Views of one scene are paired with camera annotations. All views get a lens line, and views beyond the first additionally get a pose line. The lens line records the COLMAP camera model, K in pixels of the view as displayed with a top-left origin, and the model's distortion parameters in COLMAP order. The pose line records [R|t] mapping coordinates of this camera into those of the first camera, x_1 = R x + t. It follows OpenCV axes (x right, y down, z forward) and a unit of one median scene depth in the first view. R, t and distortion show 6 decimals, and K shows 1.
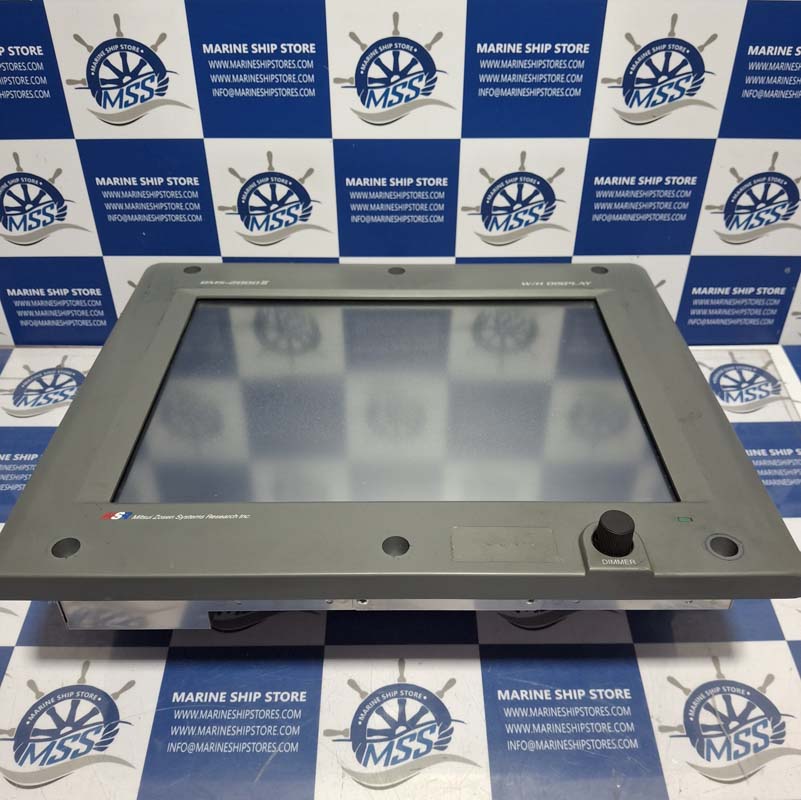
lens RADIAL K [[815.5, 0, 400.5], [0, 815.5, 400.0], [0, 0, 1]] dist [0.013420, -0.093887]
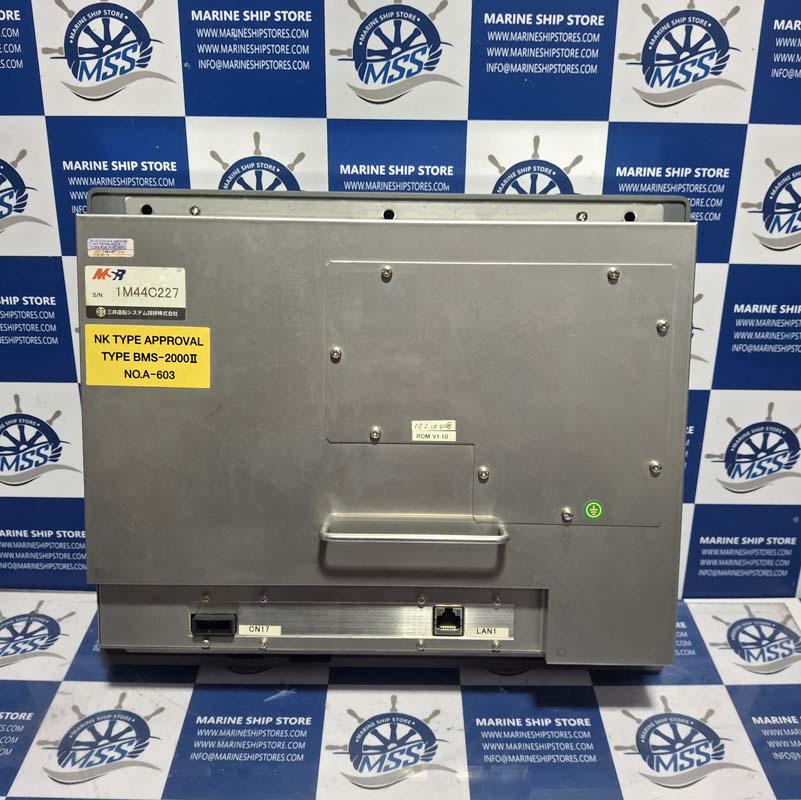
lens RADIAL K [[842.4, 0, 400.5], [0, 842.4, 400.0], [0, 0, 1]] dist [0.001282, -0.052729]
pose [[0.999934, 0.011359, 0.001678, 0.000970], [-0.010374, 0.956346, -0.292051, 0.264050], [-0.004922, 0.292015, 0.956401, 0.199605]]
